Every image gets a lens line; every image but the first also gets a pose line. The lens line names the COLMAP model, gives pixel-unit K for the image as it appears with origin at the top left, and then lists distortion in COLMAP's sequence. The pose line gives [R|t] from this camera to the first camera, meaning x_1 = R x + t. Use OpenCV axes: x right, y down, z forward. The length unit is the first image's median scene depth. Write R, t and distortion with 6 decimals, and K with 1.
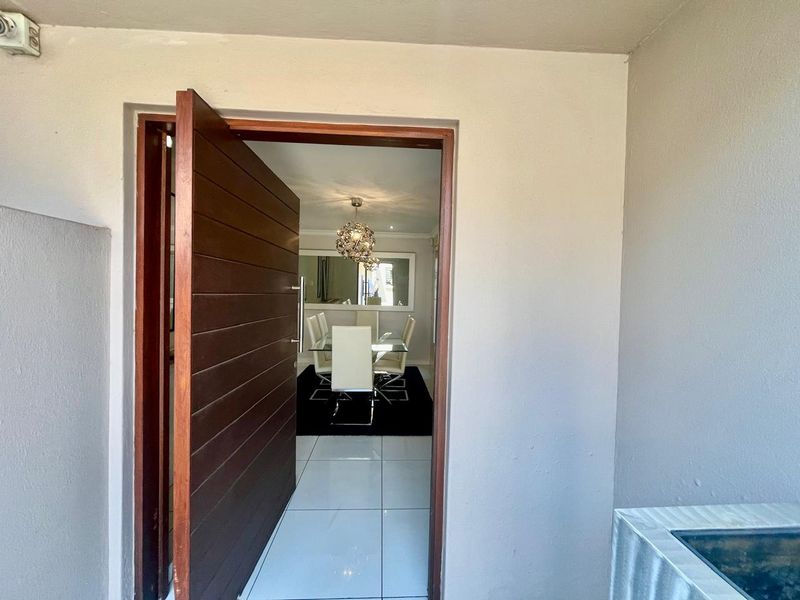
lens RADIAL K [[323.1, 0, 398.9], [0, 323.1, 299.0], [0, 0, 1]] dist [-0.000249, -0.000090]
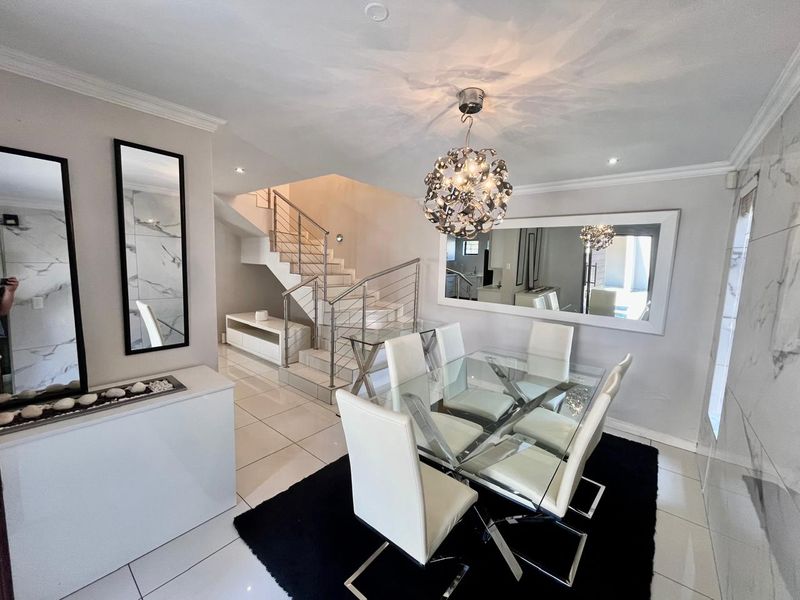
lens RADIAL K [[323.1, 0, 398.9], [0, 323.1, 299.0], [0, 0, 1]] dist [-0.000249, -0.000090]
pose [[0.741510, 0.091781, -0.664634, 0.105149], [-0.037330, 0.994709, 0.095714, -0.078373], [0.669902, -0.046162, 0.741013, 0.609470]]
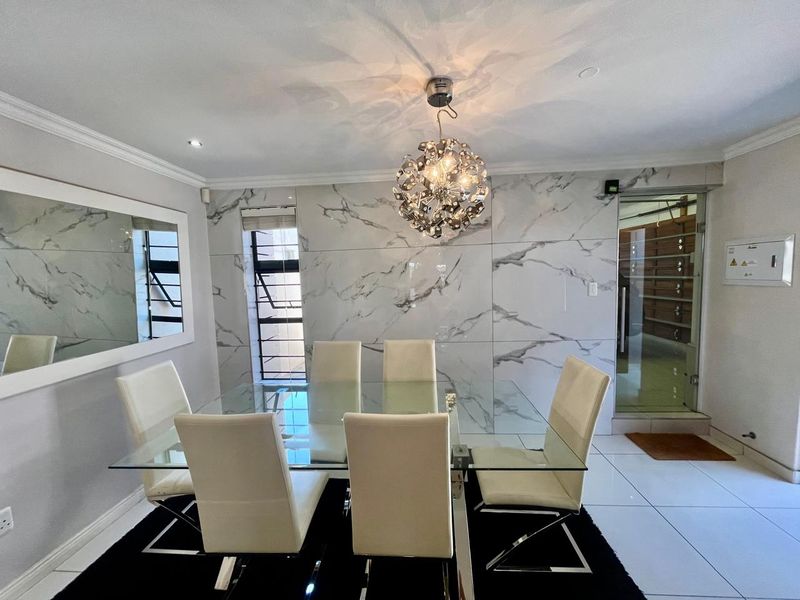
lens RADIAL K [[323.1, 0, 398.9], [0, 323.1, 299.0], [0, 0, 1]] dist [-0.000249, -0.000090]
pose [[0.112953, -0.101914, 0.988360, -0.564441], [0.055519, 0.993819, 0.096132, -0.086649], [-0.992048, 0.044015, 0.117913, 1.016274]]
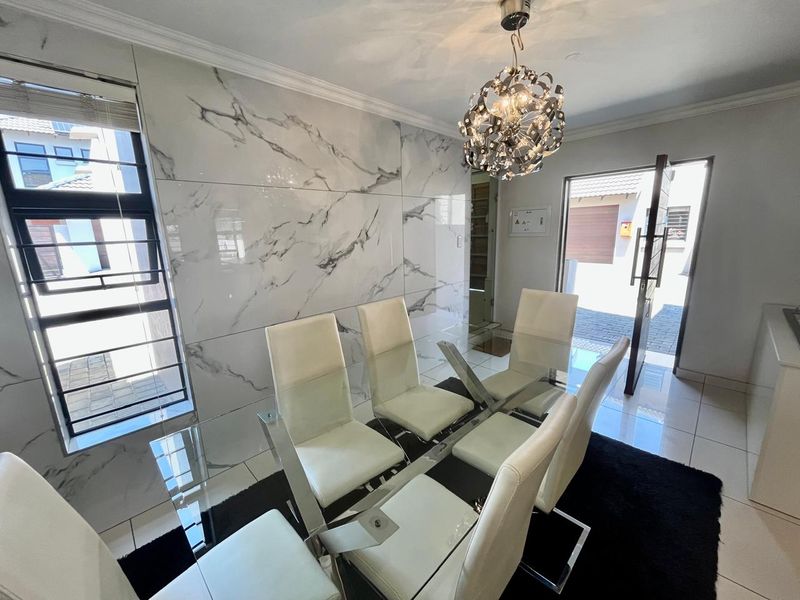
lens RADIAL K [[323.1, 0, 398.9], [0, 323.1, 299.0], [0, 0, 1]] dist [-0.000249, -0.000090]
pose [[-0.675239, -0.156049, 0.720903, -0.358091], [0.030010, 0.970743, 0.238238, -0.077827], [-0.736988, 0.182502, -0.650800, 1.396627]]
